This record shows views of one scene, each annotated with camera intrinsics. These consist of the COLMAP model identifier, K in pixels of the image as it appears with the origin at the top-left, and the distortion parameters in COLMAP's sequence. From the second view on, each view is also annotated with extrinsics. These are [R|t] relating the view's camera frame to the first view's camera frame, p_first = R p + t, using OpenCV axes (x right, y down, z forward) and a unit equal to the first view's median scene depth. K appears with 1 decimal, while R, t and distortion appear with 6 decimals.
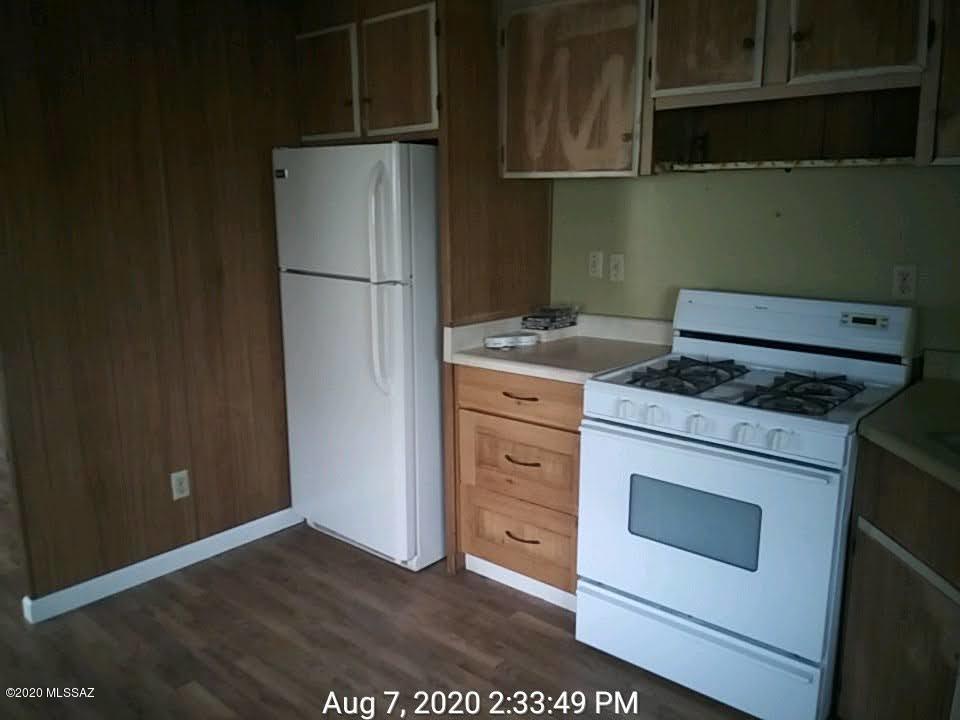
lens RADIAL K [[790.0, 0, 477.9], [0, 790.0, 344.0], [0, 0, 1]] dist [0.059206, -0.095336]
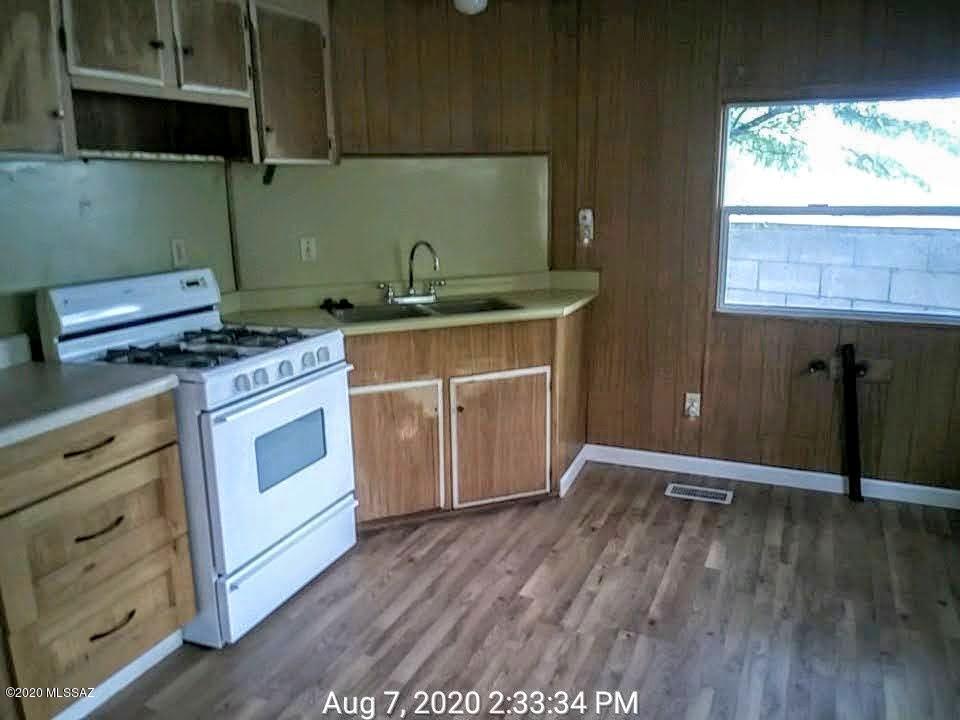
lens RADIAL K [[790.0, 0, 477.9], [0, 790.0, 344.0], [0, 0, 1]] dist [0.059206, -0.095336]
pose [[-0.322257, -0.176033, 0.930141, -0.857333], [0.194103, 0.949395, 0.246926, -0.161889], [-0.926539, 0.260117, -0.271781, 0.946797]]
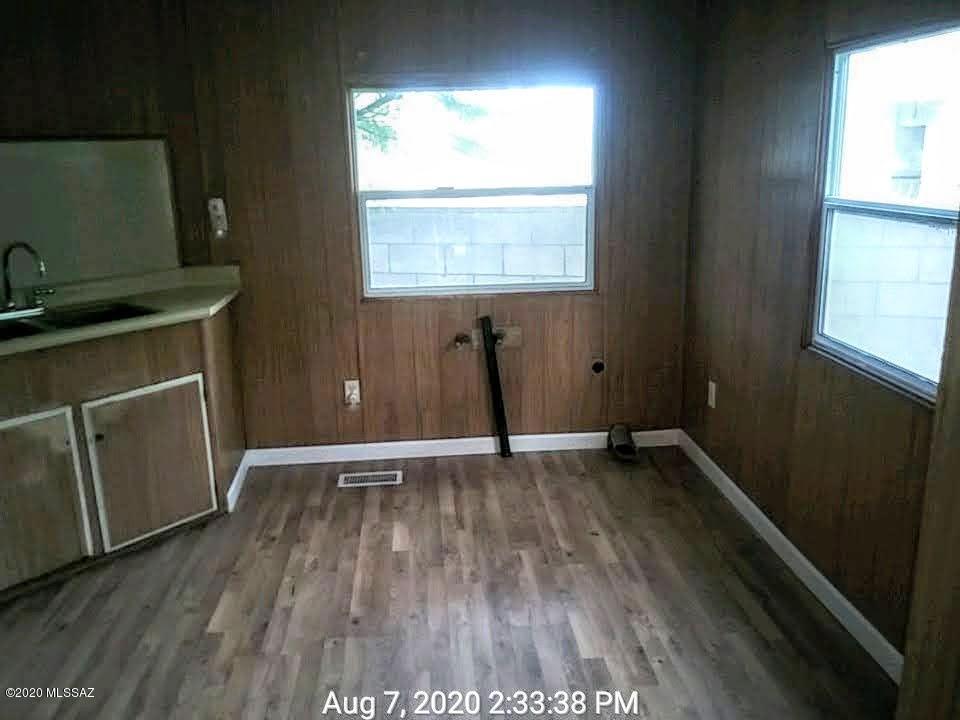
lens RADIAL K [[790.0, 0, 477.9], [0, 790.0, 344.0], [0, 0, 1]] dist [0.059206, -0.095336]
pose [[-0.729643, -0.126798, 0.671970, -0.774414], [0.160712, 0.923339, 0.348736, -0.169570], [-0.664675, 0.362446, -0.653330, 0.978428]]
